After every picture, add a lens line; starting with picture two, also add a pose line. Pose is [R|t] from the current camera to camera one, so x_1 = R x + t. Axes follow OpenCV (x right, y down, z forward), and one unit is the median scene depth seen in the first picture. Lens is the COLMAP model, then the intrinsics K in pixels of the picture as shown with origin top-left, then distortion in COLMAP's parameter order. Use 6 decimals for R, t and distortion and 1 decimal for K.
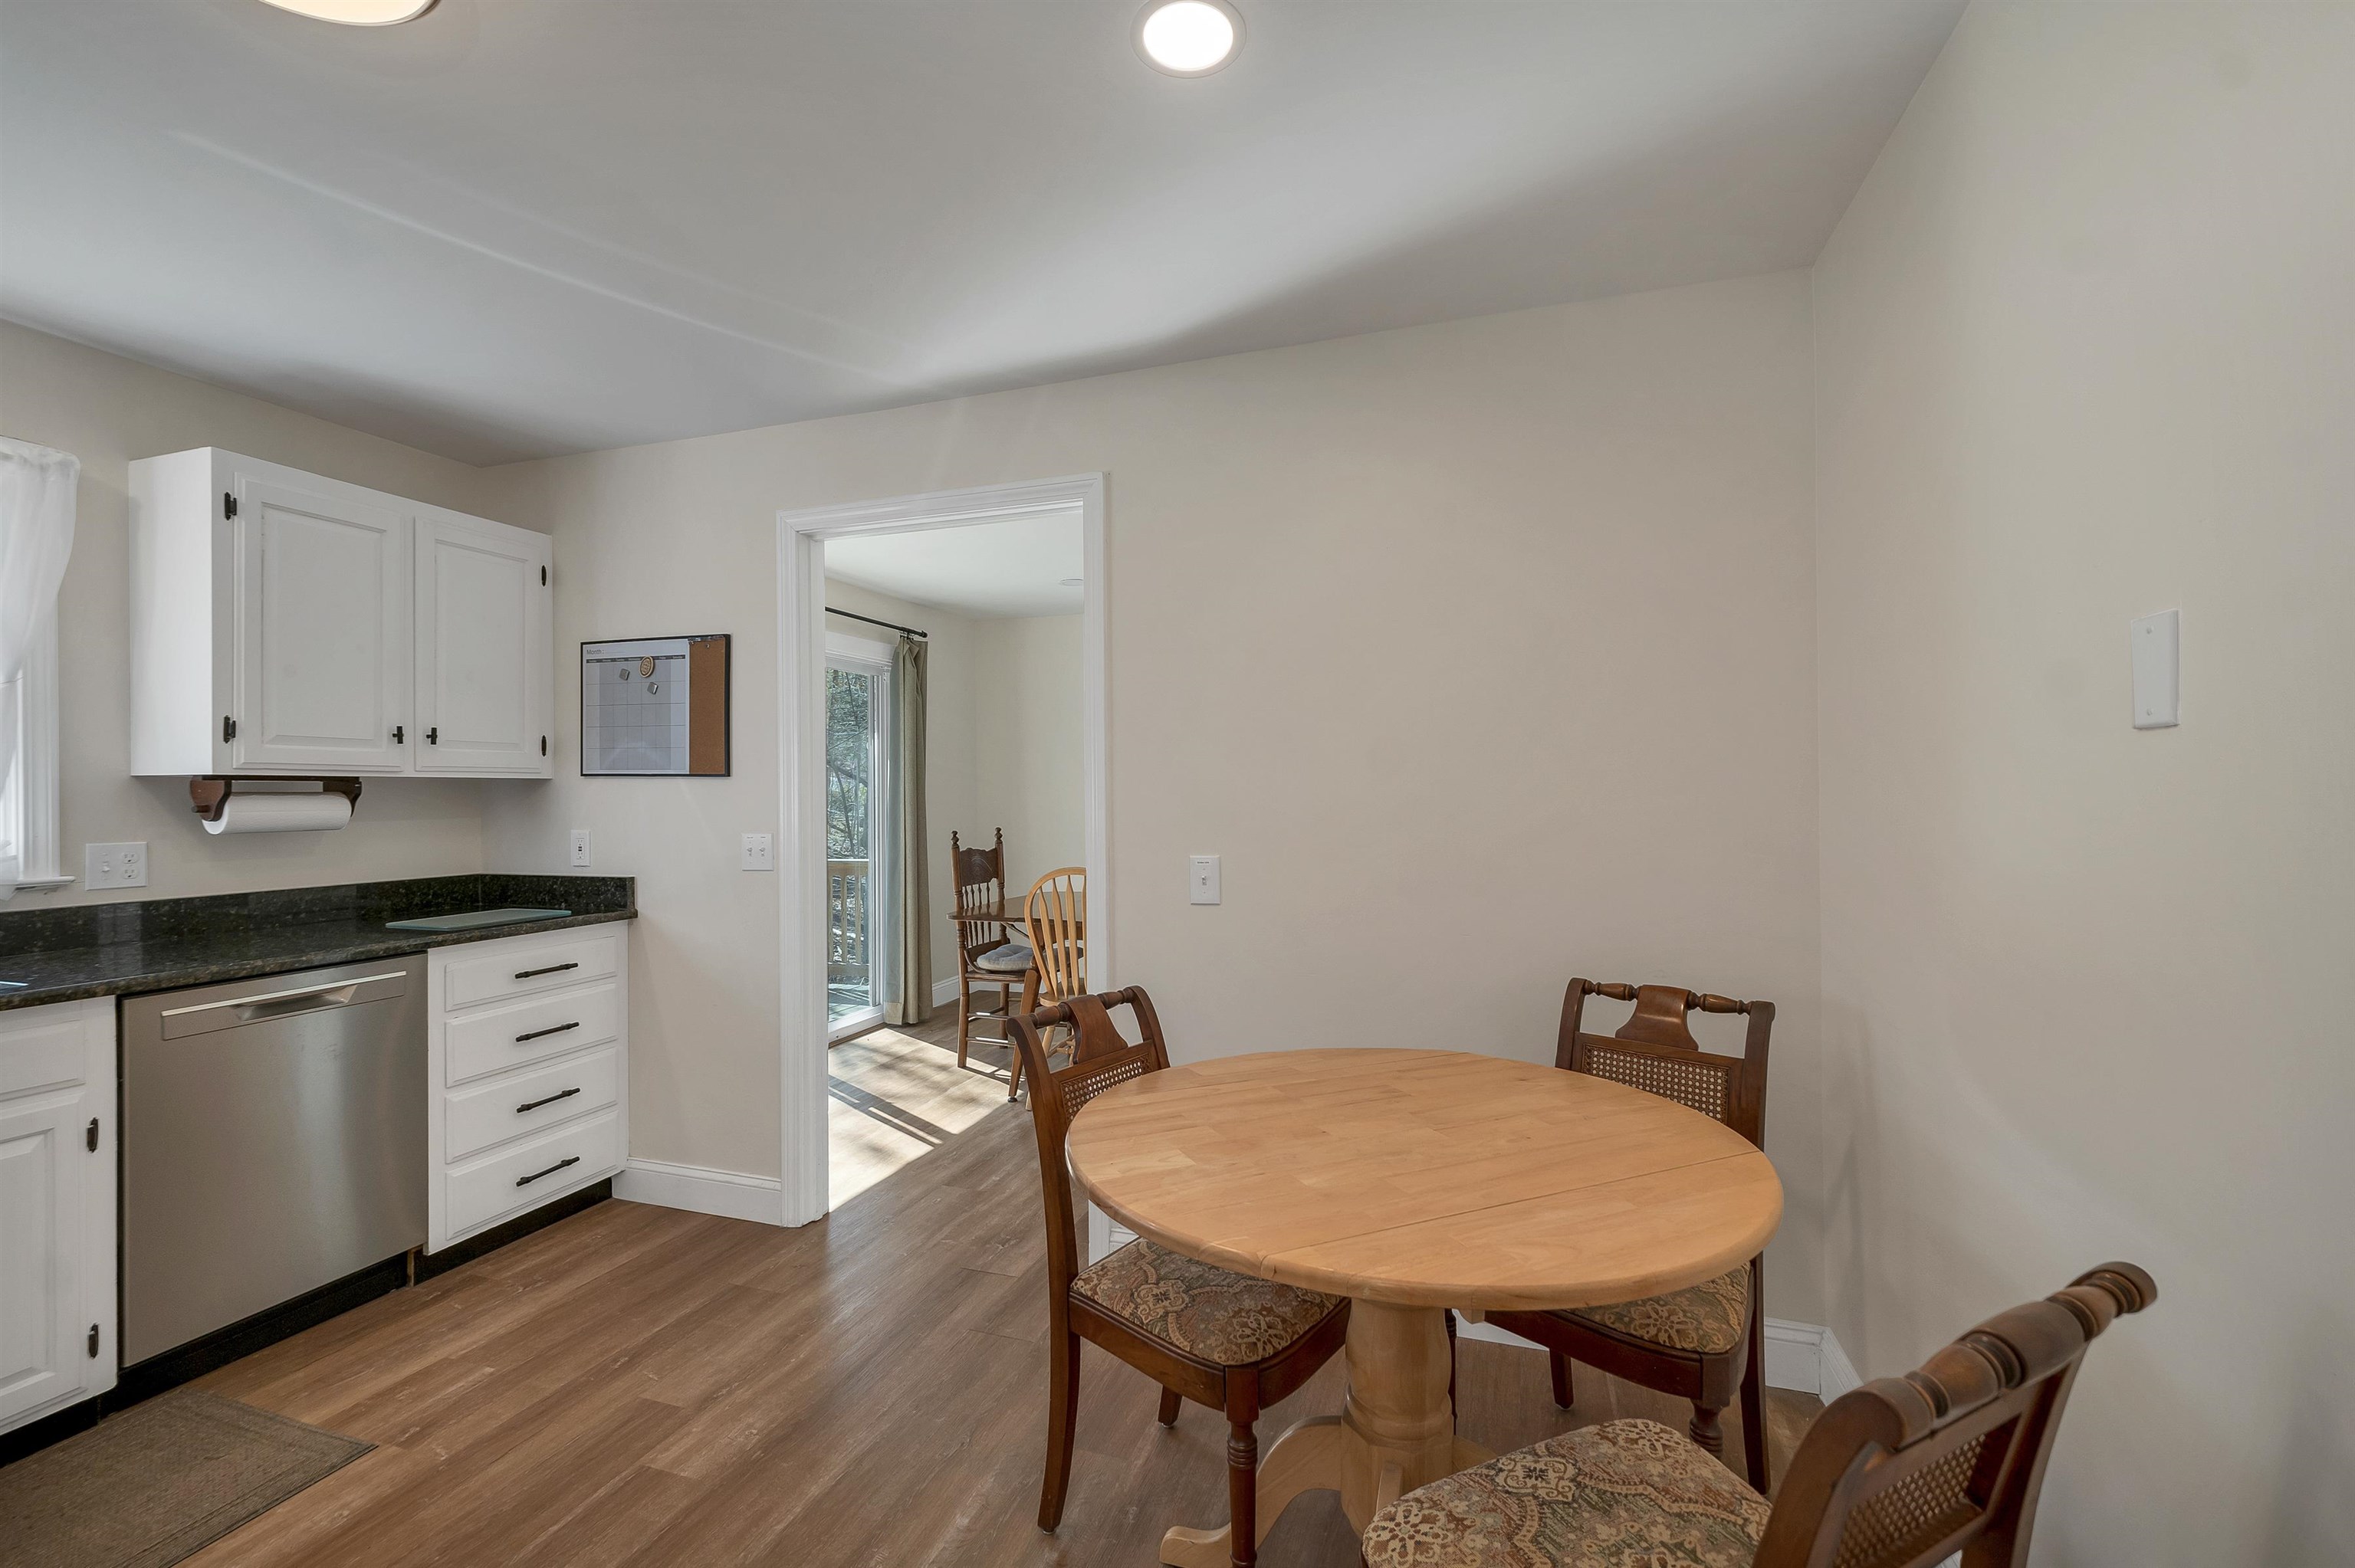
lens RADIAL K [[1005.0, 0, 1177.5], [0, 1005.0, 784.0], [0, 0, 1]] dist [-0.002135, -0.000131]
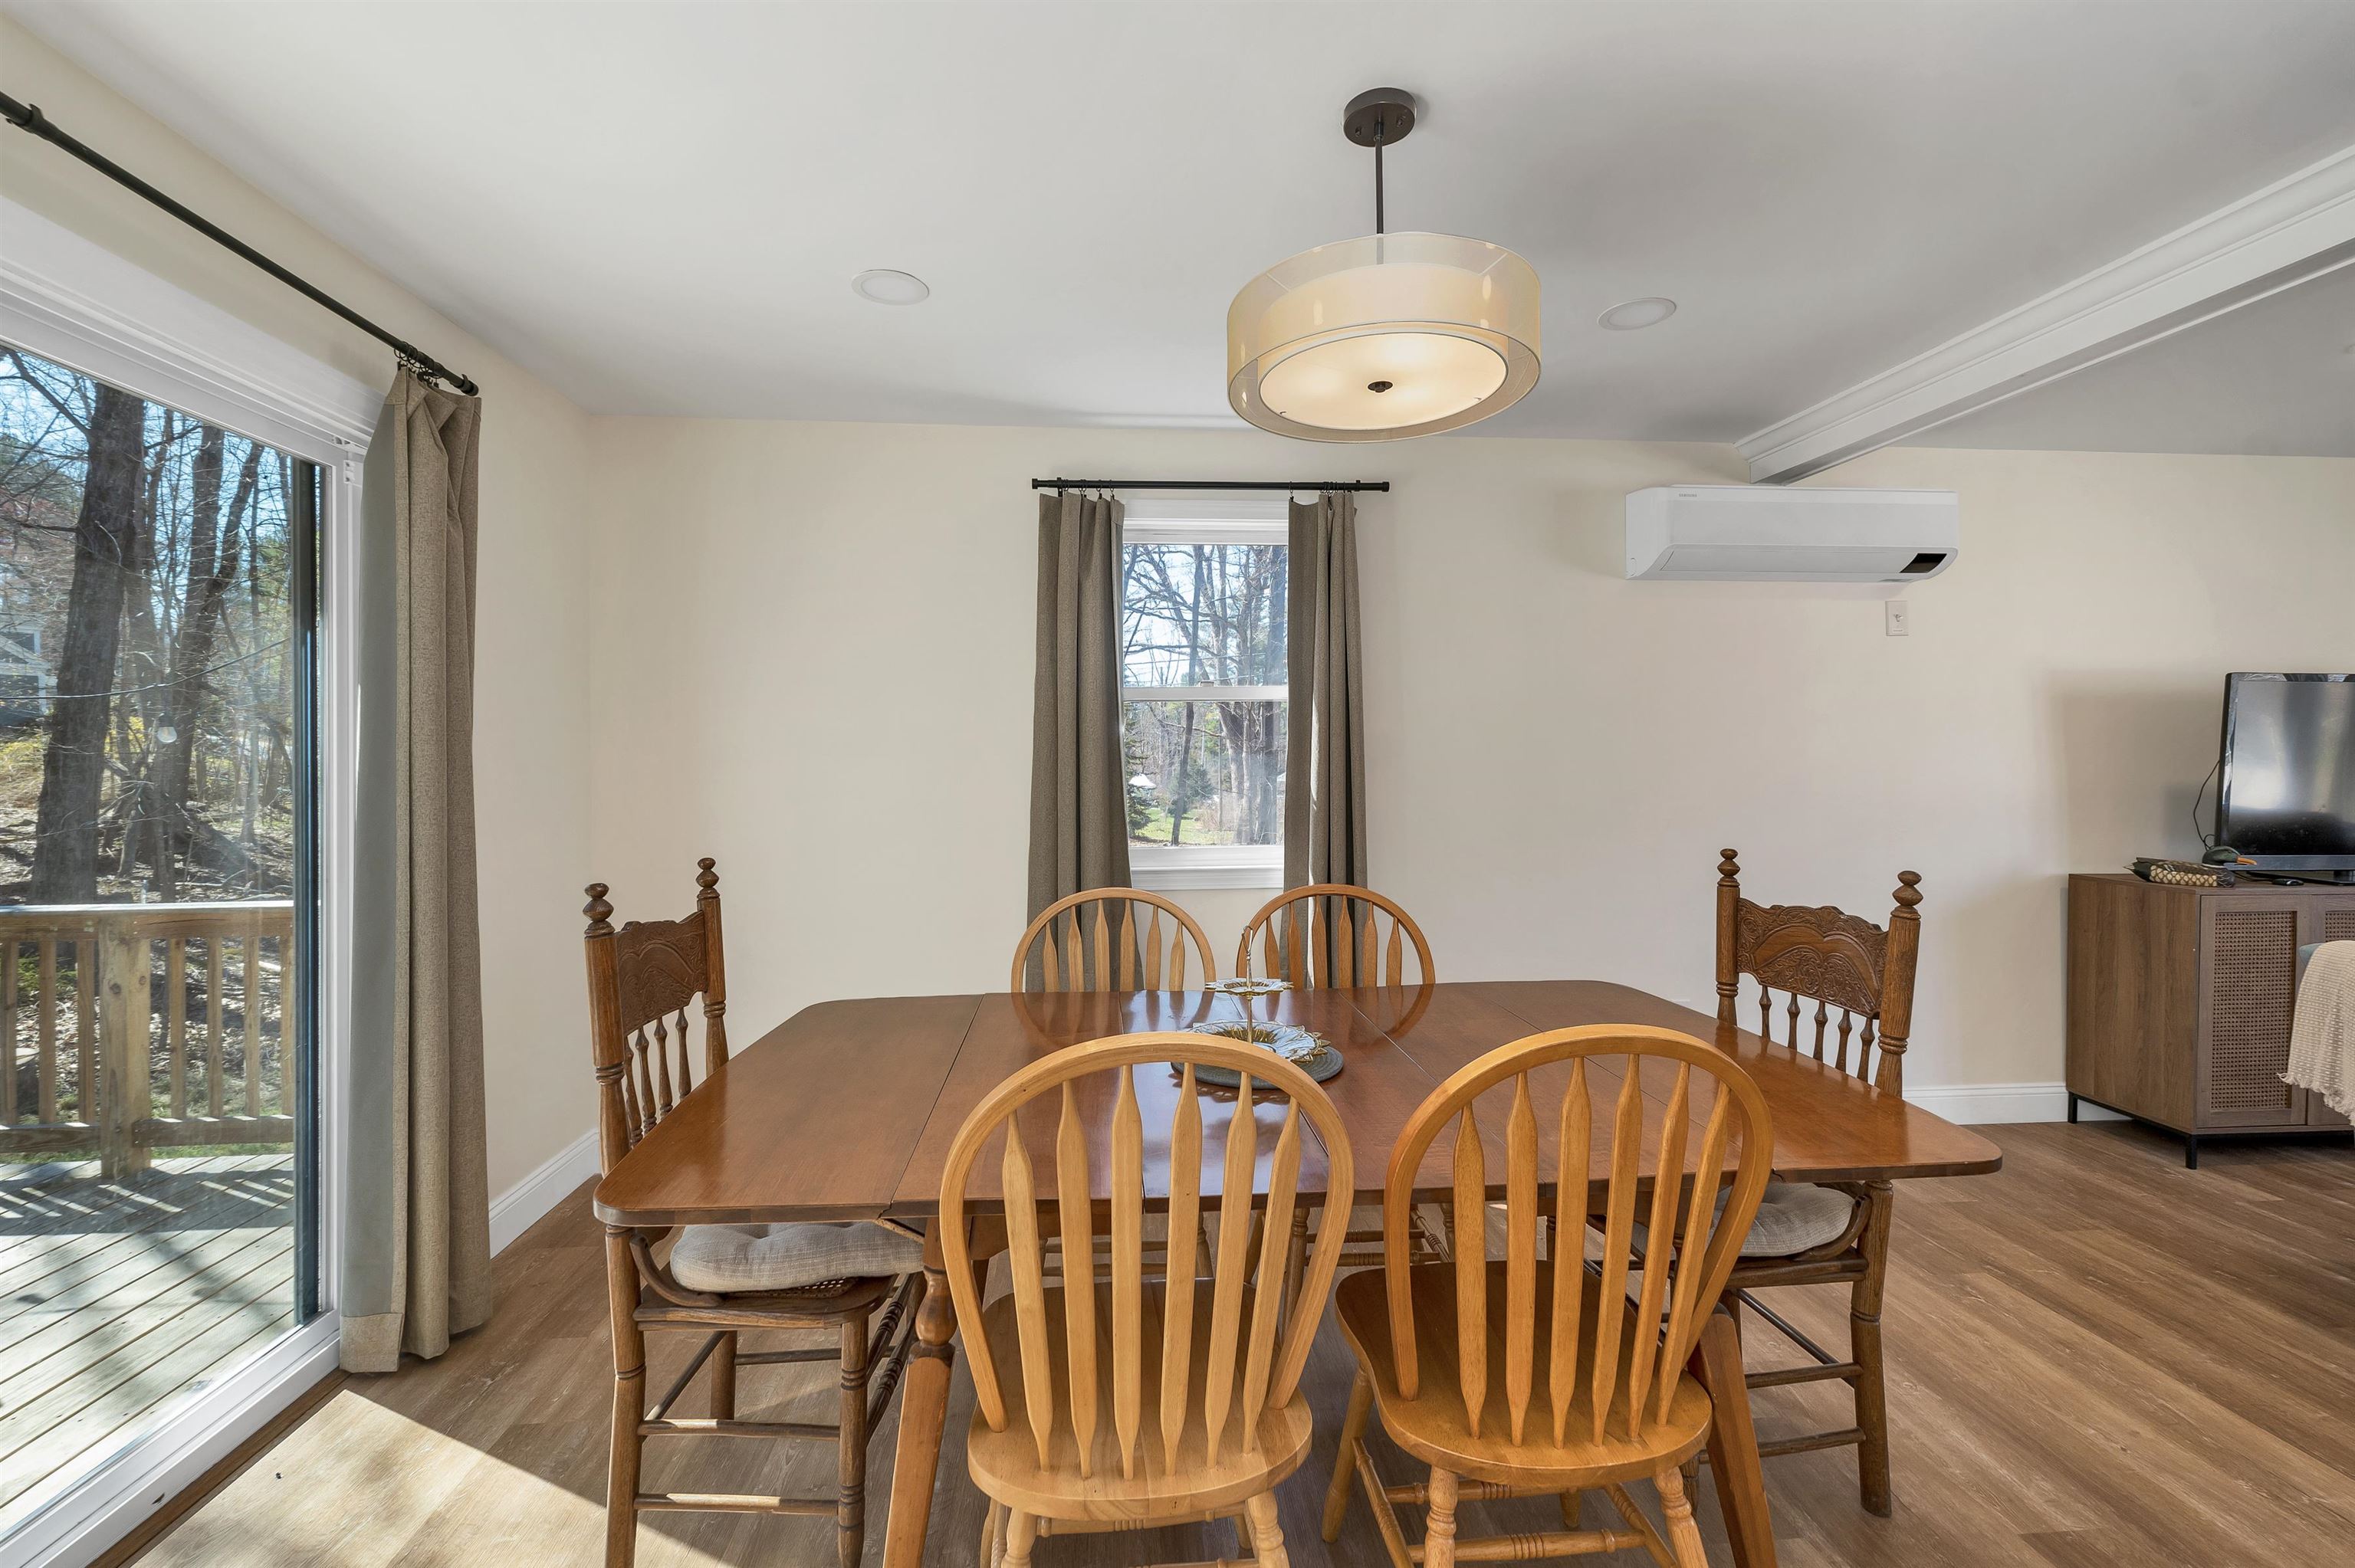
lens RADIAL K [[970.9, 0, 1164.3], [0, 970.9, 779.1], [0, 0, 1]] dist [0.001523, -0.000469]
pose [[0.924184, 0.003450, 0.381931, -0.259390], [-0.003833, 0.999993, 0.000242, 0.019419], [-0.381928, -0.001688, 0.924191, 0.965618]]
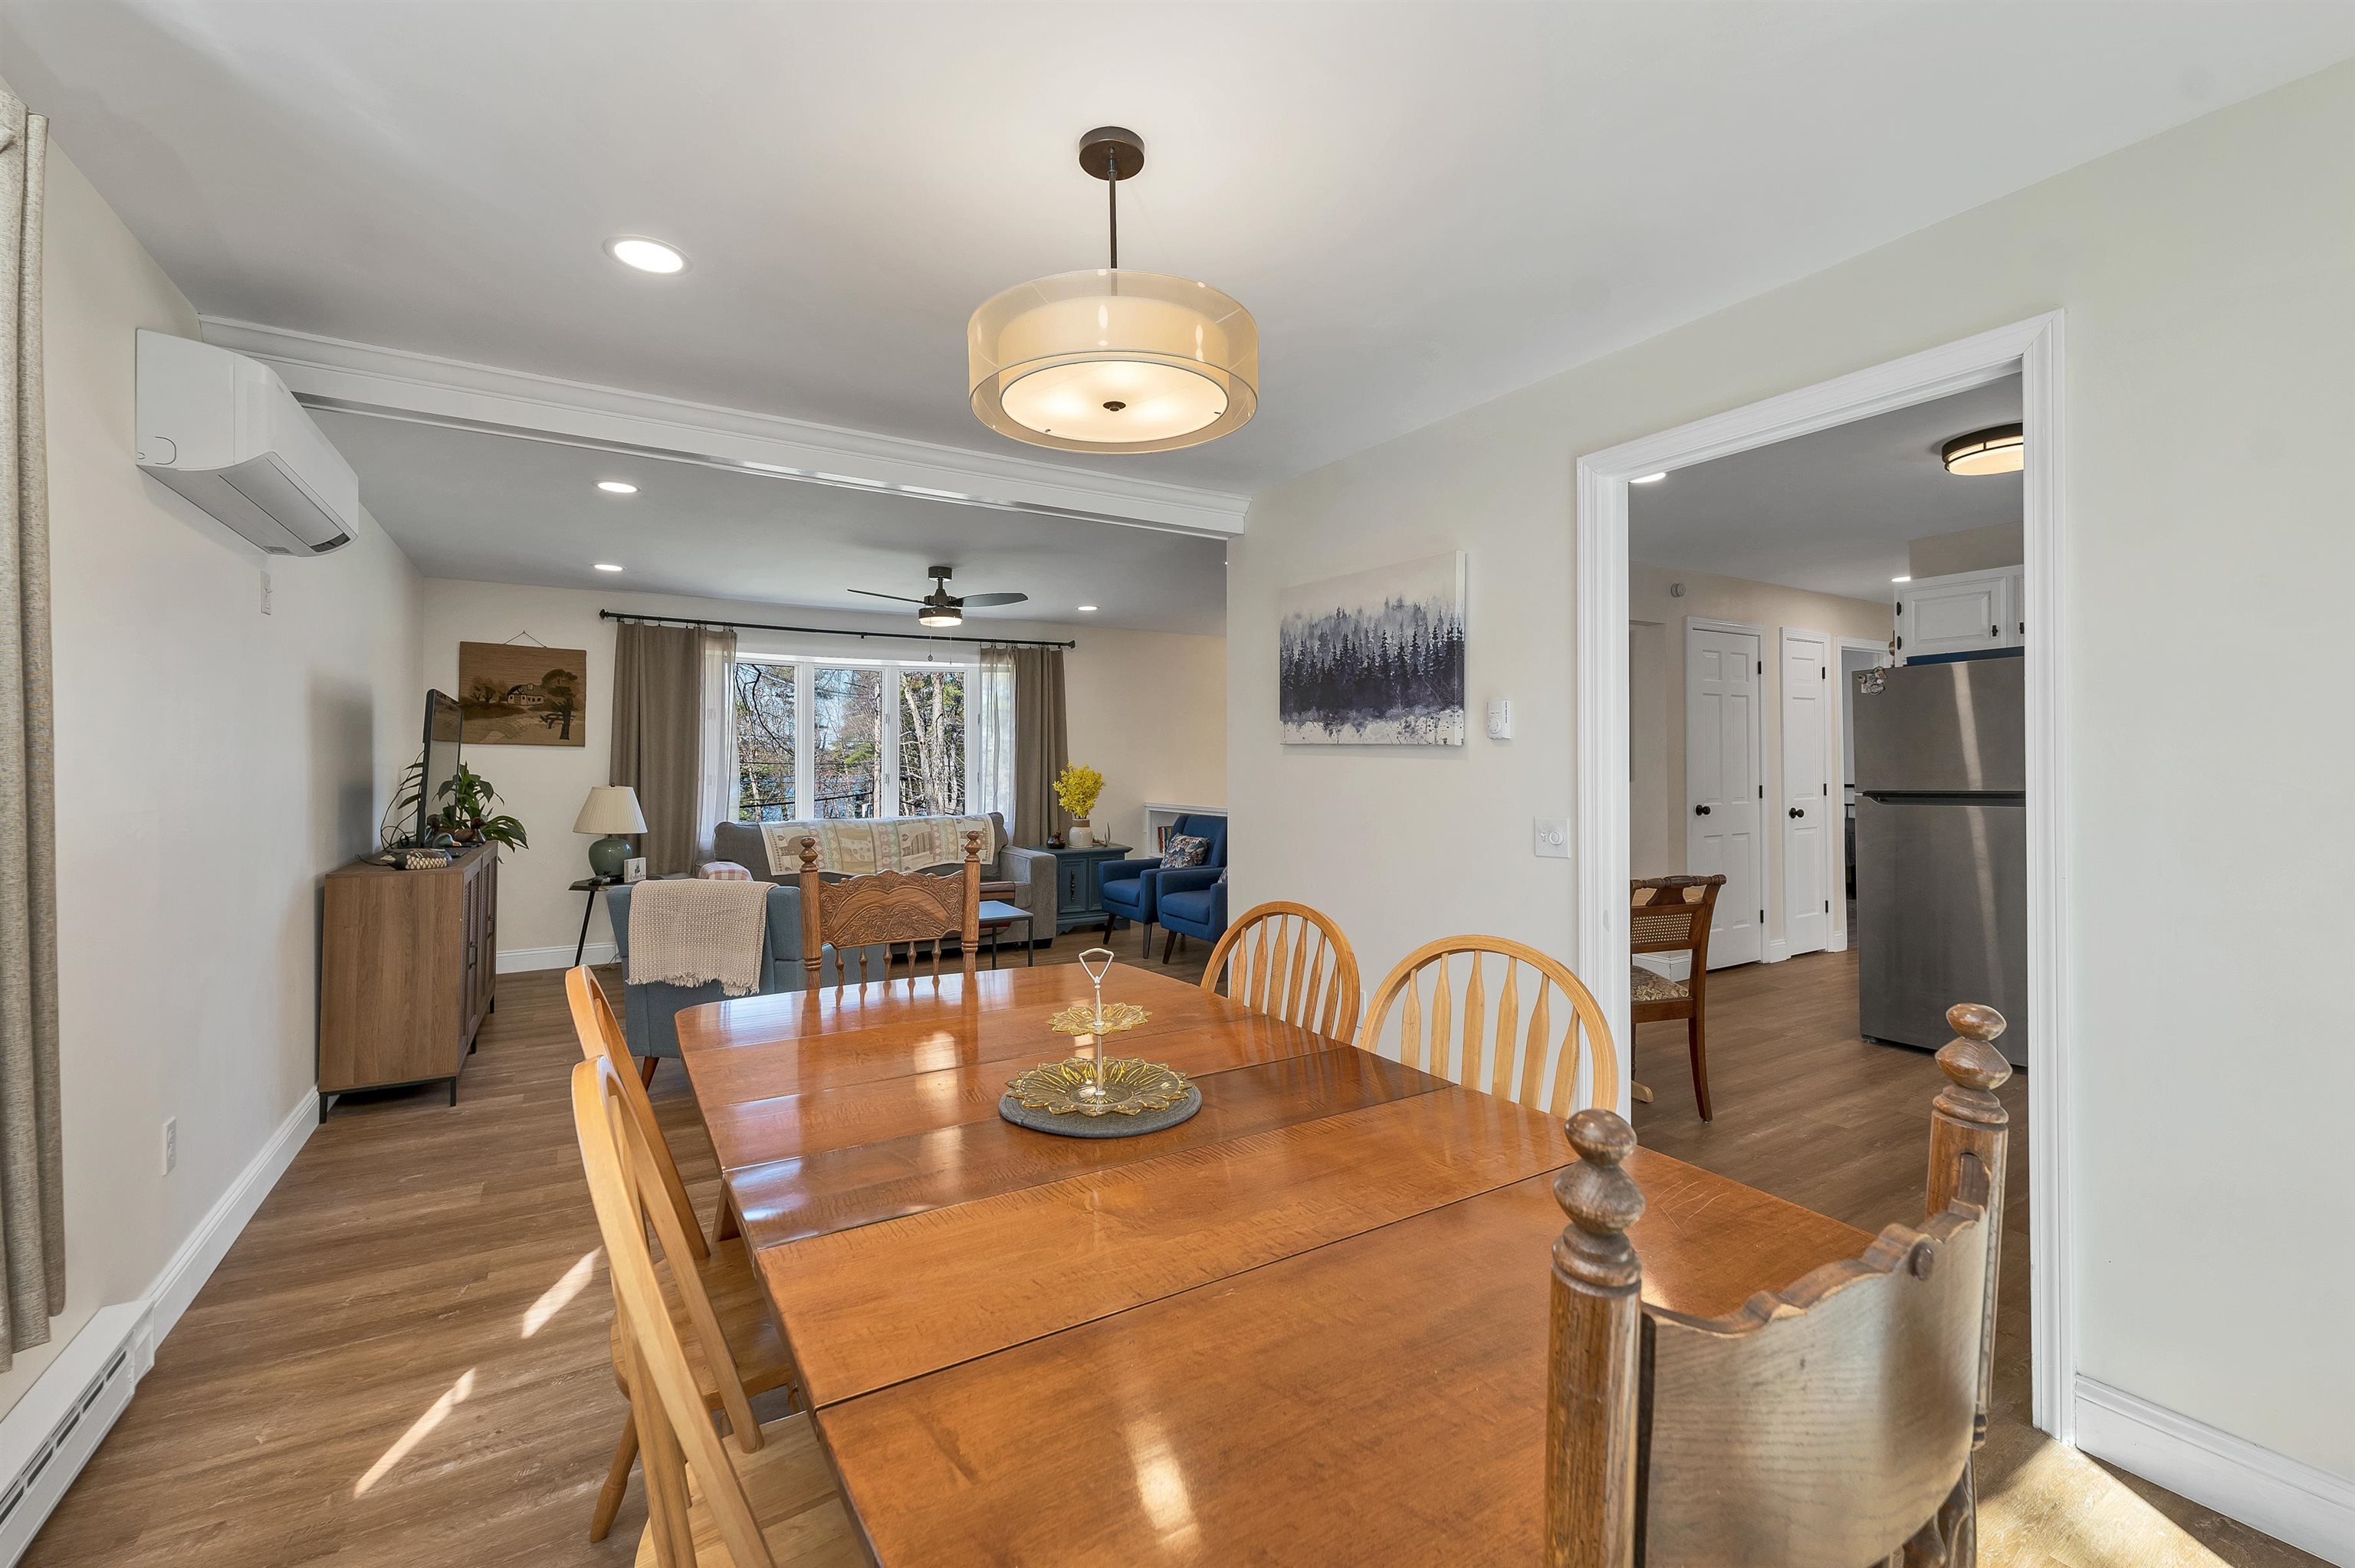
lens RADIAL K [[980.1, 0, 1164.7], [0, 980.1, 753.4], [0, 0, 1]] dist [0.001052, -0.000153]
pose [[-0.756742, 0.016517, 0.653505, -0.337632], [0.007200, 0.999831, -0.016933, 0.013765], [-0.653674, -0.008108, -0.756732, 1.798855]]
